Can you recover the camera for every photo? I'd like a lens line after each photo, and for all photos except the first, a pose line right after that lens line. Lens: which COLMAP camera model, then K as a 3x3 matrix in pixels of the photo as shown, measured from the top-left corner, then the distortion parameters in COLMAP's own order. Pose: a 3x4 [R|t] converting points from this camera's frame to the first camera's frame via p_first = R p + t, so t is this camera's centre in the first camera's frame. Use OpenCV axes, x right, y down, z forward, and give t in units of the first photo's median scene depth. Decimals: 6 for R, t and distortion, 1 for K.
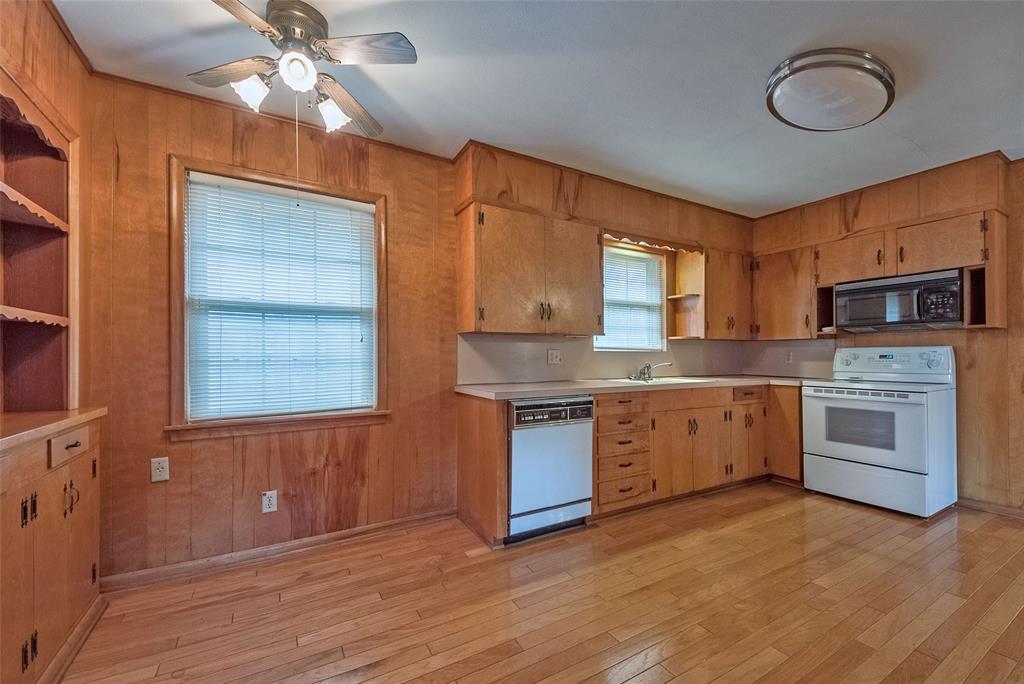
lens RADIAL K [[431.8, 0, 513.8], [0, 431.8, 352.7], [0, 0, 1]] dist [0.028225, 0.000012]
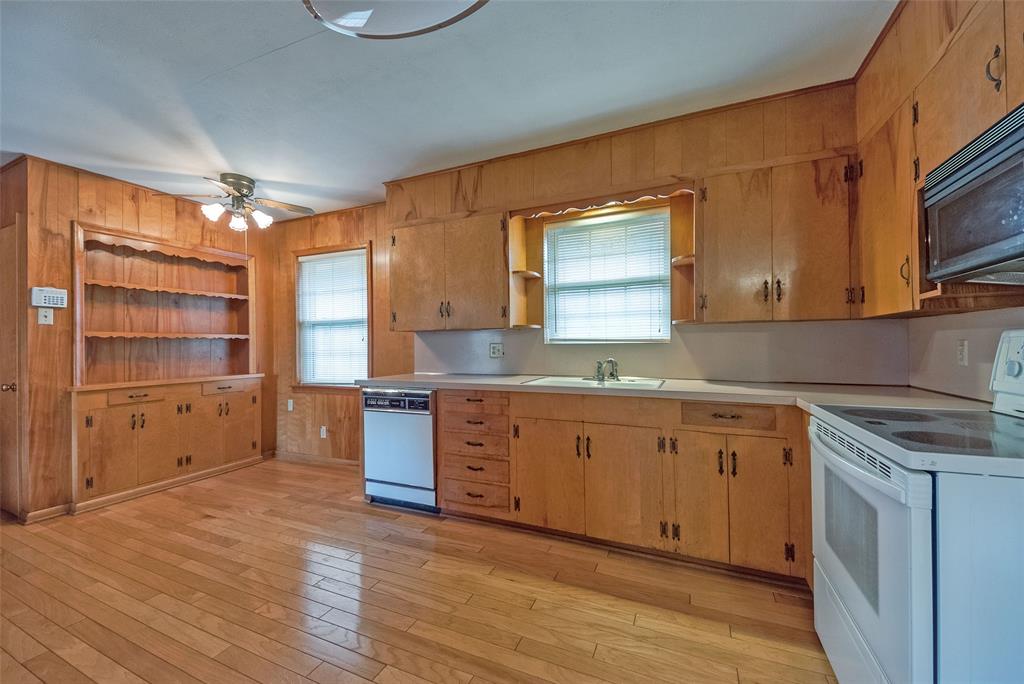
lens RADIAL K [[390.8, 0, 512.0], [0, 390.8, 342.0], [0, 0, 1]] dist [0.019766, -0.000222]
pose [[0.582969, -0.010022, -0.812433, 0.983638], [0.015505, 0.999879, -0.001208, -0.009543], [0.812346, -0.011893, 0.583054, 0.577006]]
